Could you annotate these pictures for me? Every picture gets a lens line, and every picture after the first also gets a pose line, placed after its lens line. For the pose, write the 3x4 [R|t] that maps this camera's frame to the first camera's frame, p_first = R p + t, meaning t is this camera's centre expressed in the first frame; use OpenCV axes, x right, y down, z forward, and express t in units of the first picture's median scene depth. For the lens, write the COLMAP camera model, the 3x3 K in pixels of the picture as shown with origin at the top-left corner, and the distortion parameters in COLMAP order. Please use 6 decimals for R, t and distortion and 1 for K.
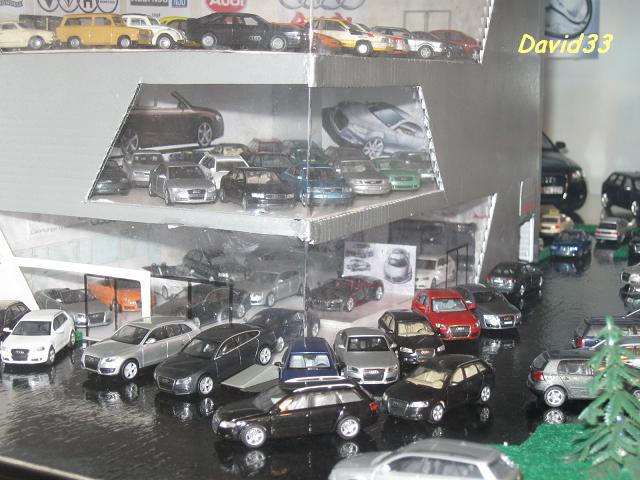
lens RADIAL K [[1100.3, 0, 302.1], [0, 1100.3, 240.2], [0, 0, 1]] dist [-0.146951, 0.015916]
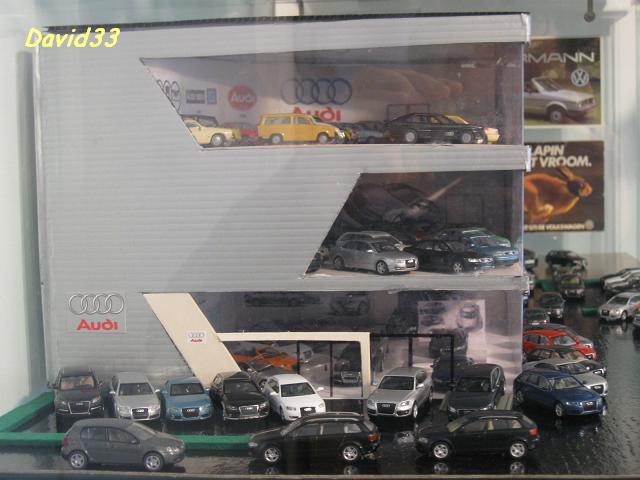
lens RADIAL K [[1100.3, 0, 302.1], [0, 1100.3, 240.2], [0, 0, 1]] dist [-0.146951, 0.015916]
pose [[0.931796, -0.053866, 0.358963, -0.617193], [0.080349, 0.995004, -0.059260, -0.005533], [-0.353977, 0.084060, 0.931469, -0.077154]]
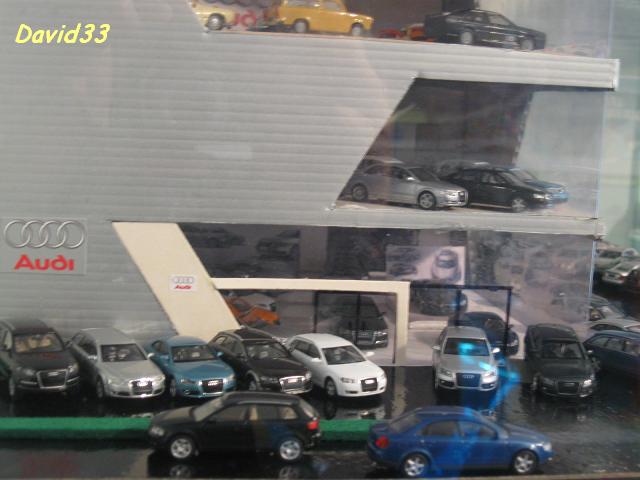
lens RADIAL K [[1109.4, 0, 320.0], [0, 1109.4, 240.0], [0, 0, 1]] dist [-0.144105, 0.001258]
pose [[0.801268, -0.040274, 0.596948, -0.748079], [0.047650, 0.998858, 0.003429, -0.013013], [-0.596405, 0.025697, 0.802272, 0.292680]]
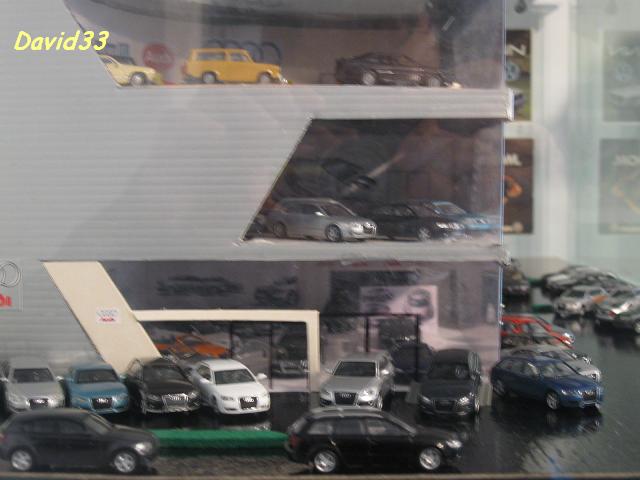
lens RADIAL K [[1100.3, 0, 302.1], [0, 1100.3, 240.2], [0, 0, 1]] dist [-0.146951, 0.015916]
pose [[0.892441, -0.031030, 0.450096, -0.584864], [0.072661, 0.994494, -0.075510, 0.038698], [-0.445275, 0.100092, 0.889782, 0.128252]]
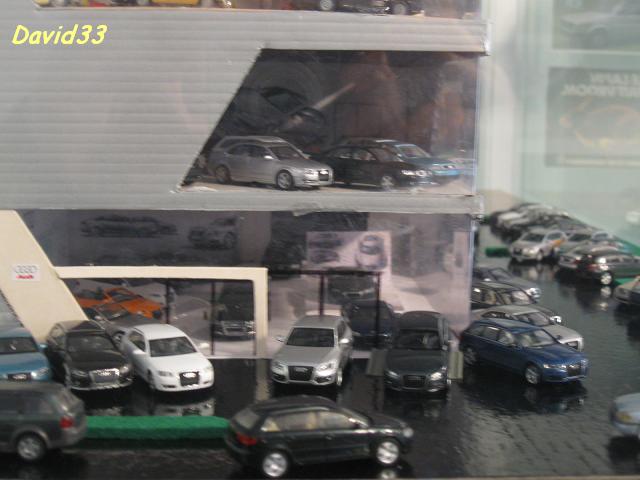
lens RADIAL K [[1109.4, 0, 320.0], [0, 1109.4, 240.0], [0, 0, 1]] dist [-0.144105, 0.001258]
pose [[0.851530, -0.058487, 0.521033, -0.550649], [0.066079, 0.997806, 0.004012, 0.006126], [-0.520125, 0.031013, 0.853527, 0.232277]]
